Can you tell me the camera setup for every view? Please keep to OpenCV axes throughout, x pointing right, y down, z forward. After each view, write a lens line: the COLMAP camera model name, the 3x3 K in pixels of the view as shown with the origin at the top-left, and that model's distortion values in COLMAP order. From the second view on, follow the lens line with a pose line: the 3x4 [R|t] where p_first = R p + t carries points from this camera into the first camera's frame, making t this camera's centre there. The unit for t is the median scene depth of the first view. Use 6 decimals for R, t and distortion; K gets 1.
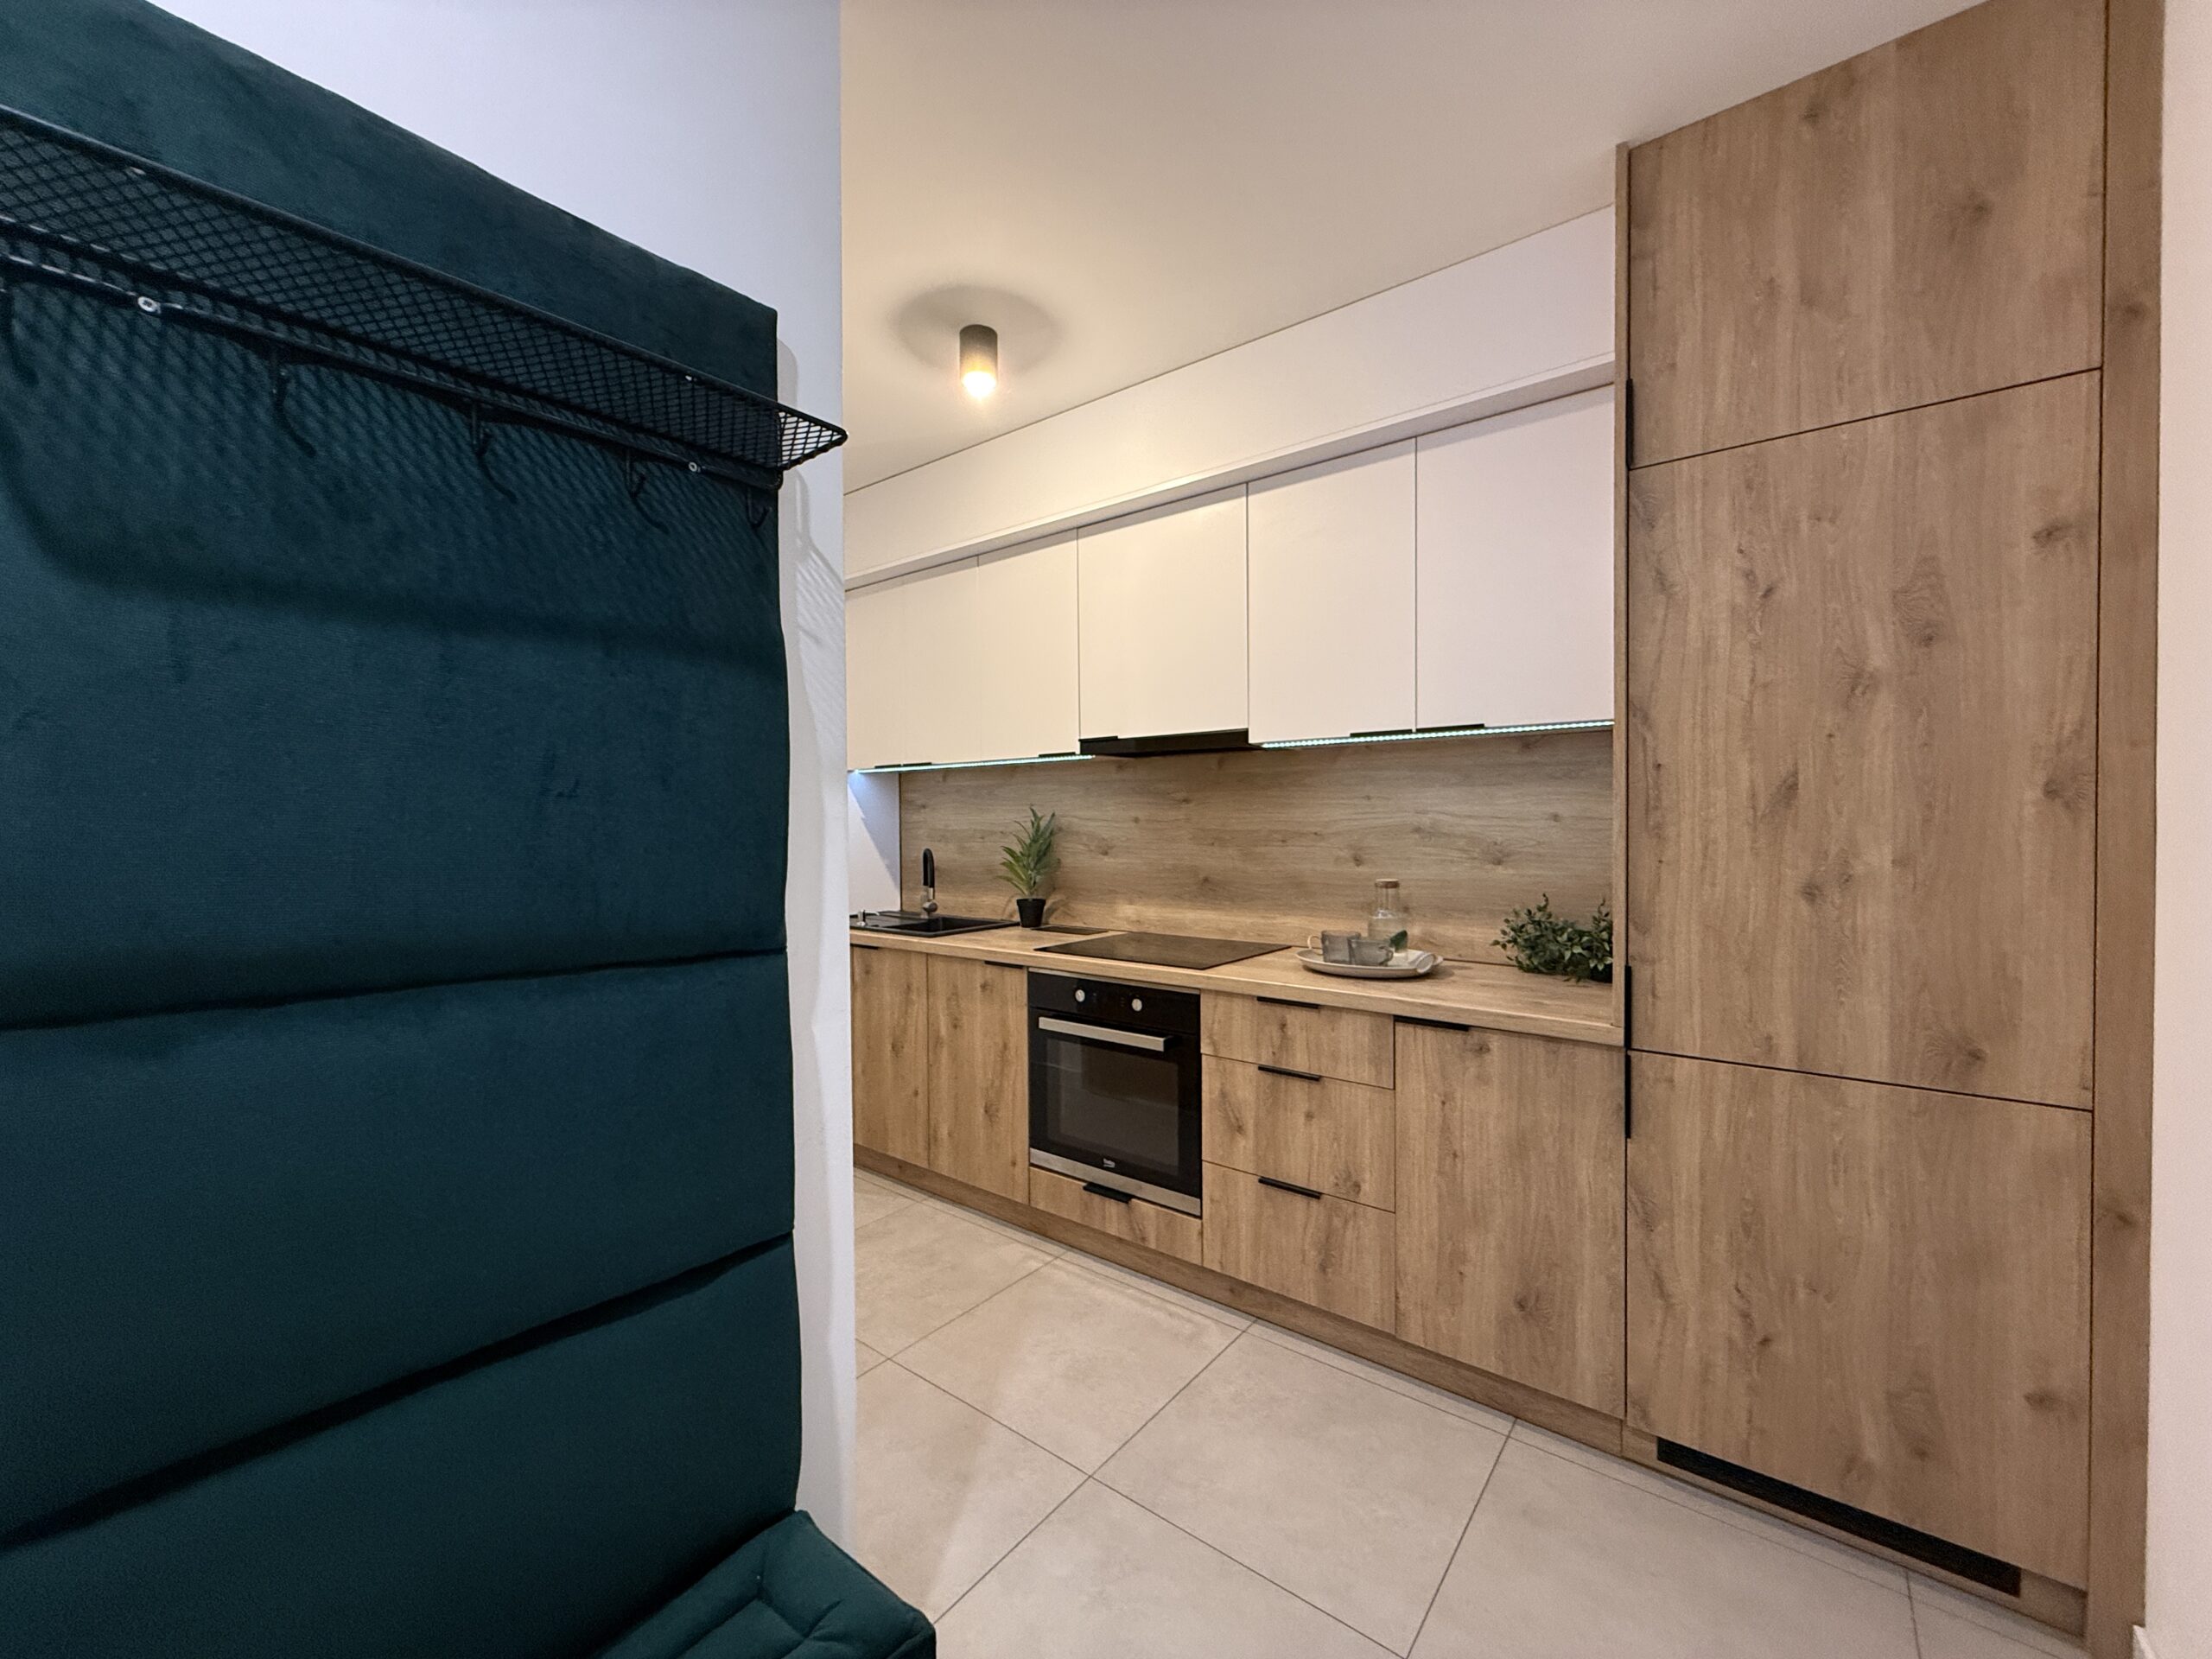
lens RADIAL K [[879.7, 0, 1099.8], [0, 879.7, 830.0], [0, 0, 1]] dist [0.000233, -0.000237]
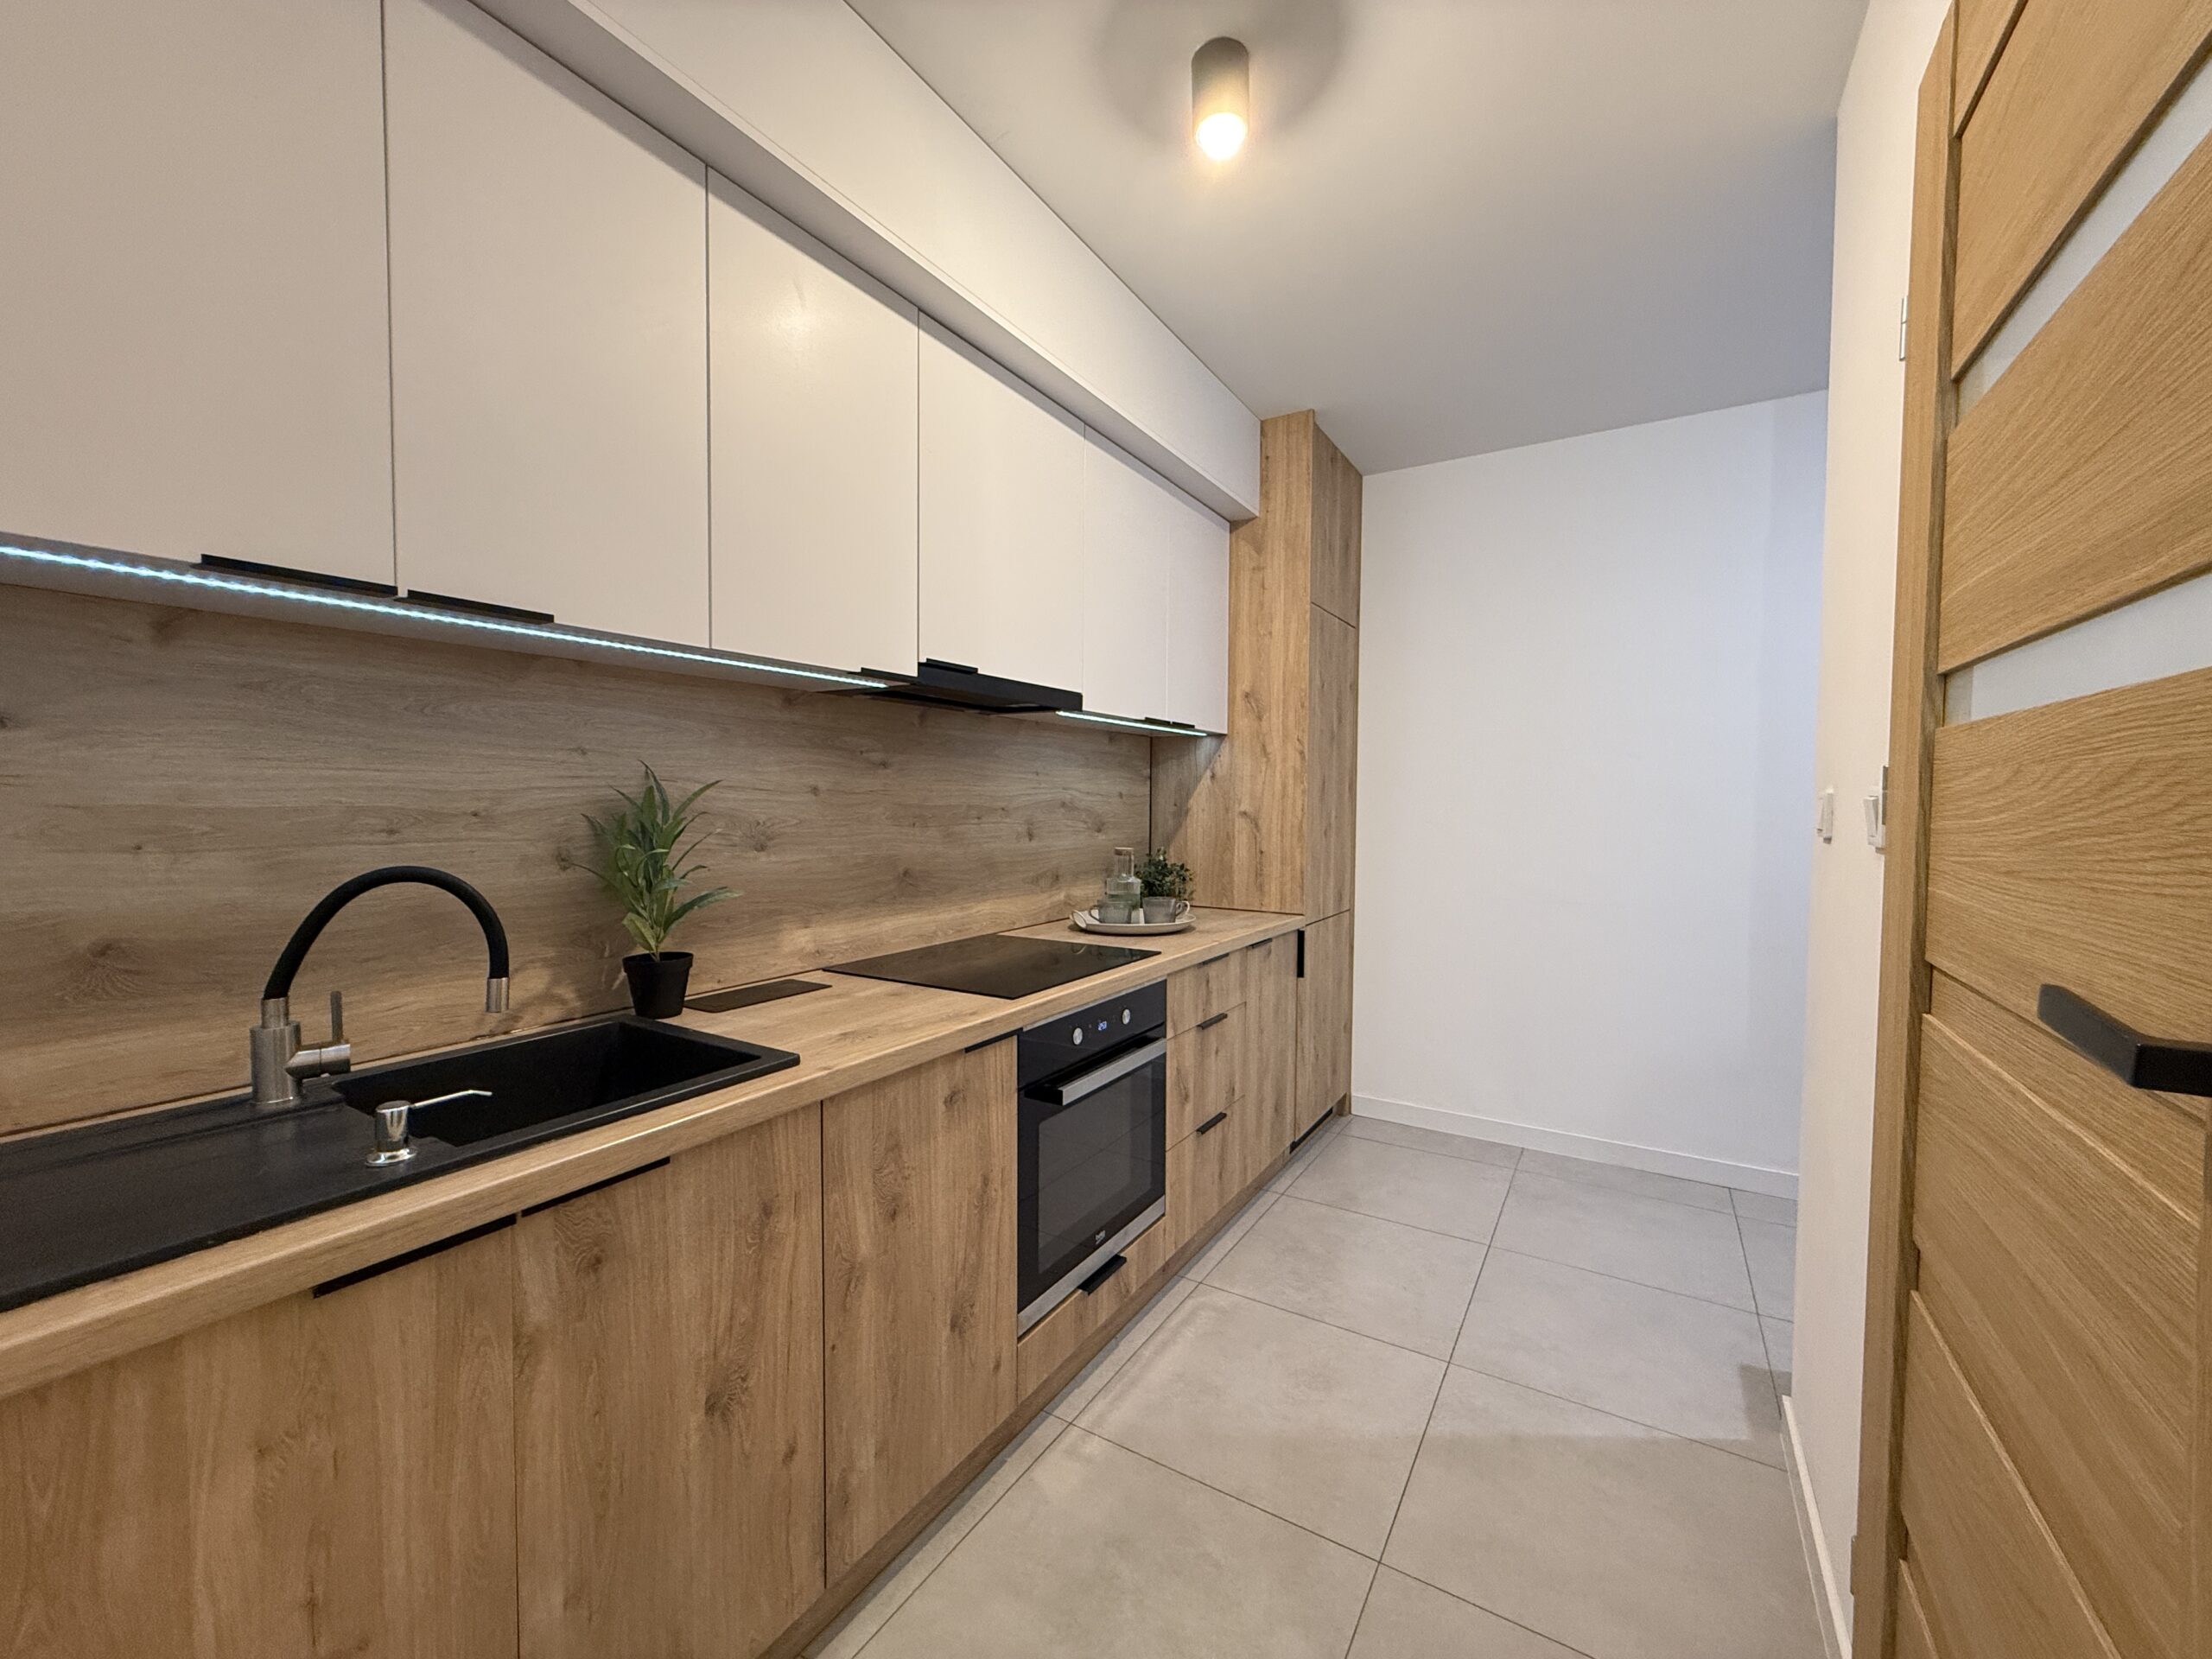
lens RADIAL K [[879.7, 0, 1091.7], [0, 879.7, 830.1], [0, 0, 1]] dist [0.000233, -0.000237]
pose [[-0.103379, -0.029339, 0.994209, -0.885685], [0.005616, 0.999532, 0.030080, -0.001110], [-0.994626, 0.008694, -0.103166, 1.286923]]
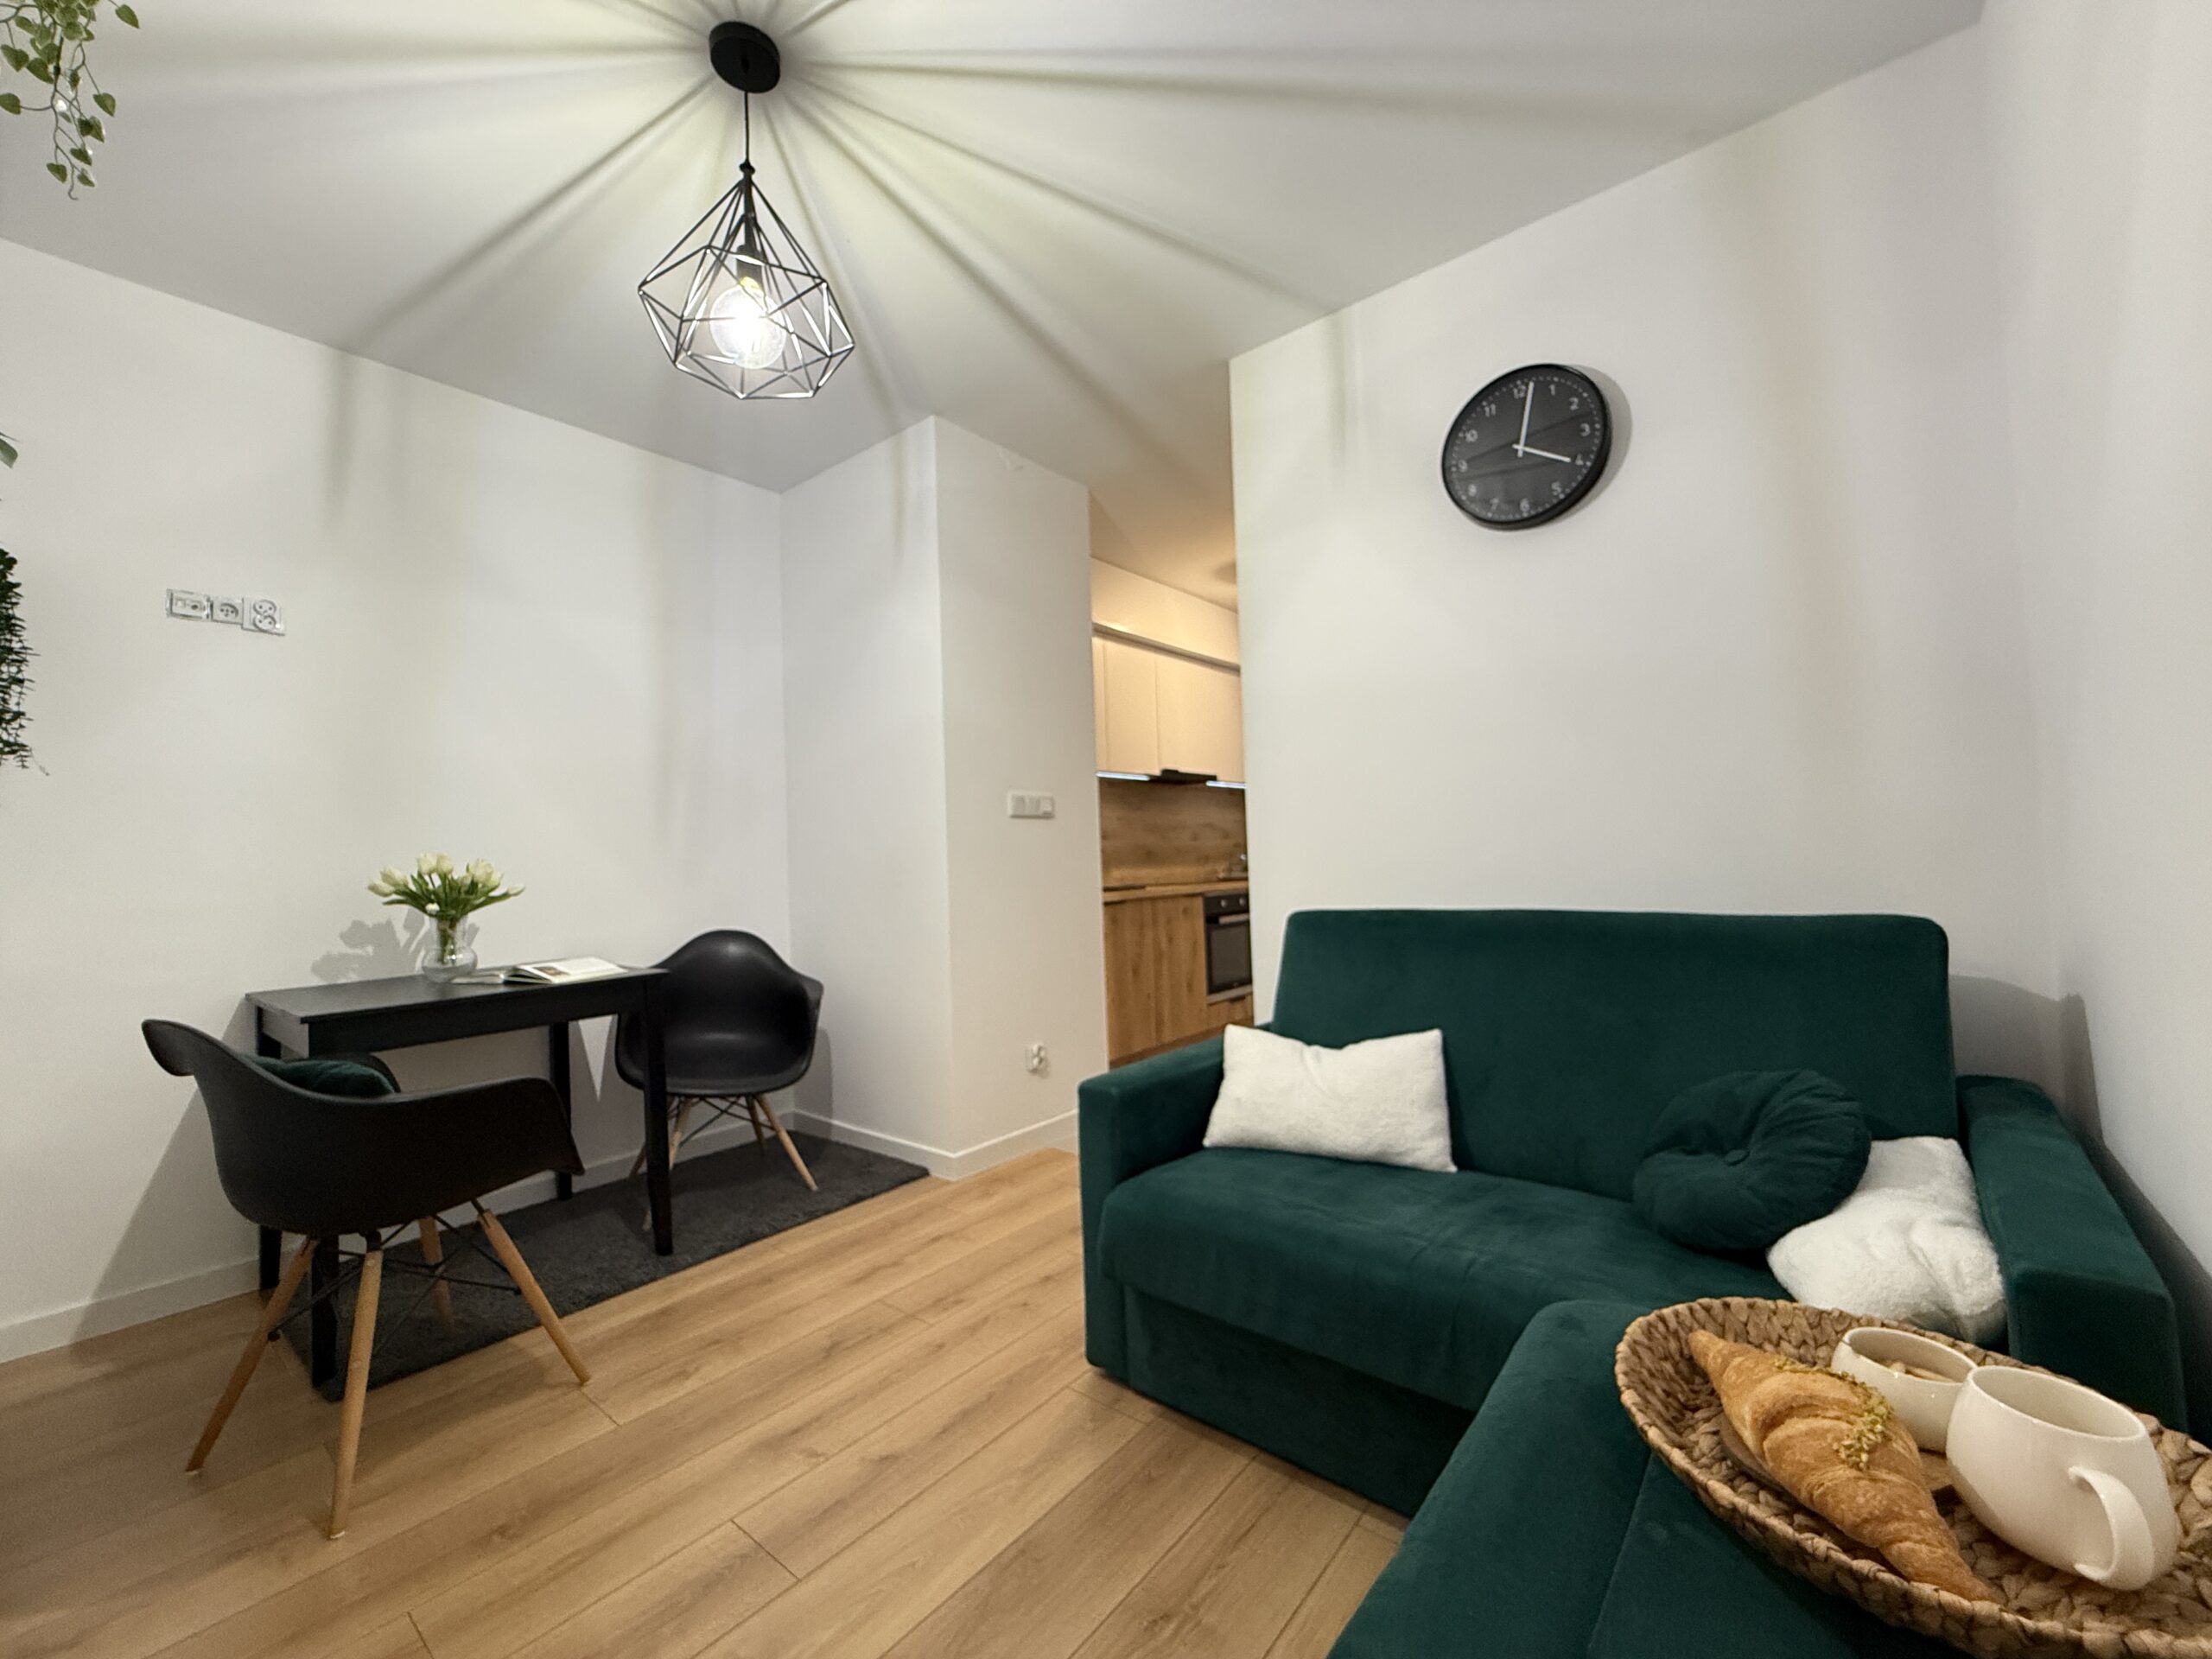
lens RADIAL K [[879.7, 0, 1091.1], [0, 879.7, 822.2], [0, 0, 1]] dist [0.000233, -0.000237]
pose [[0.031666, 0.049696, 0.998262, -2.392213], [0.045271, 0.997667, -0.051103, 0.116412], [-0.998473, 0.046811, 0.029342, 1.486907]]
